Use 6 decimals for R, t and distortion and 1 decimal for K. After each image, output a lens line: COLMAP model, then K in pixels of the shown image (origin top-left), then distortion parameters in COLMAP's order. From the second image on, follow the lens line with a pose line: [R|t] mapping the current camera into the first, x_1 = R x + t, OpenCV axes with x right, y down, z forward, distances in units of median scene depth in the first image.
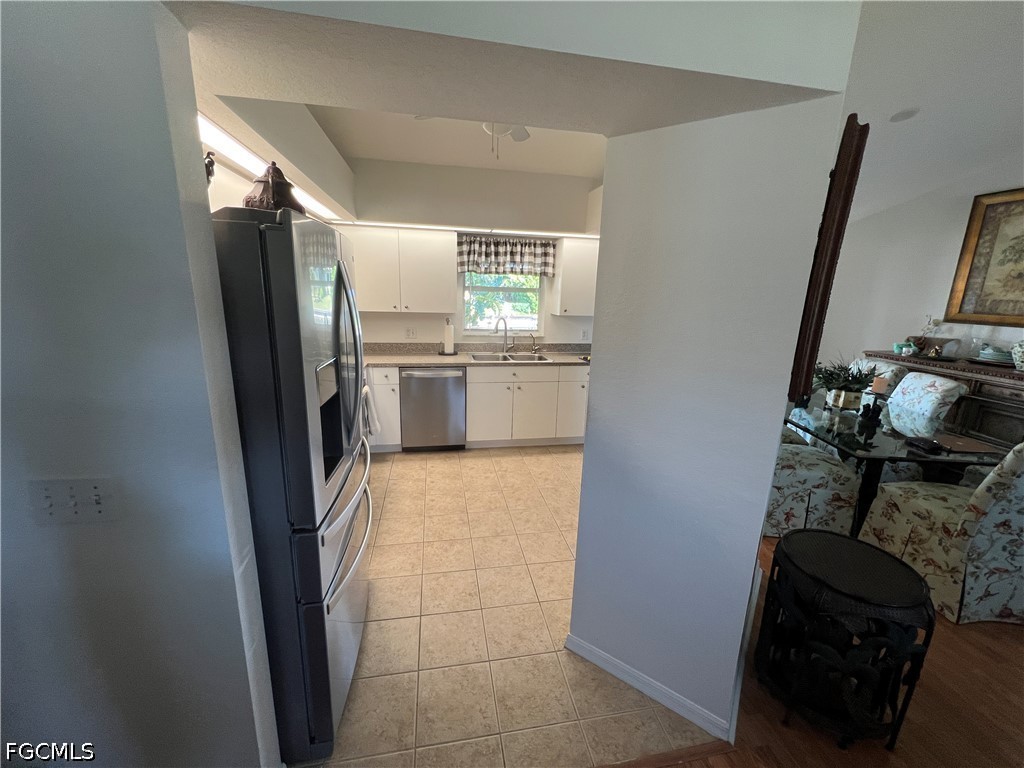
lens RADIAL K [[408.6, 0, 511.3], [0, 408.6, 382.9], [0, 0, 1]] dist [-0.001522, -0.000204]
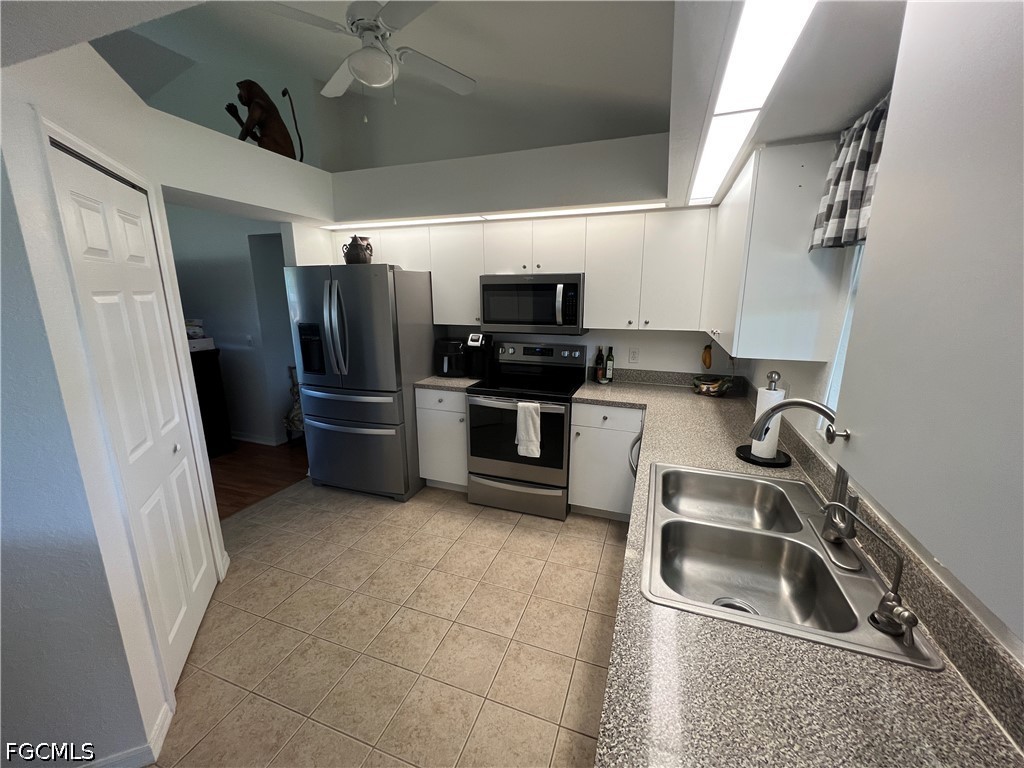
lens RADIAL K [[408.6, 0, 511.3], [0, 408.6, 382.9], [0, 0, 1]] dist [-0.001522, -0.000204]
pose [[-0.512379, 0.155784, -0.844511, 0.394957], [-0.207133, 0.931954, 0.297585, -0.268986], [0.833405, 0.327403, -0.445246, 1.235948]]
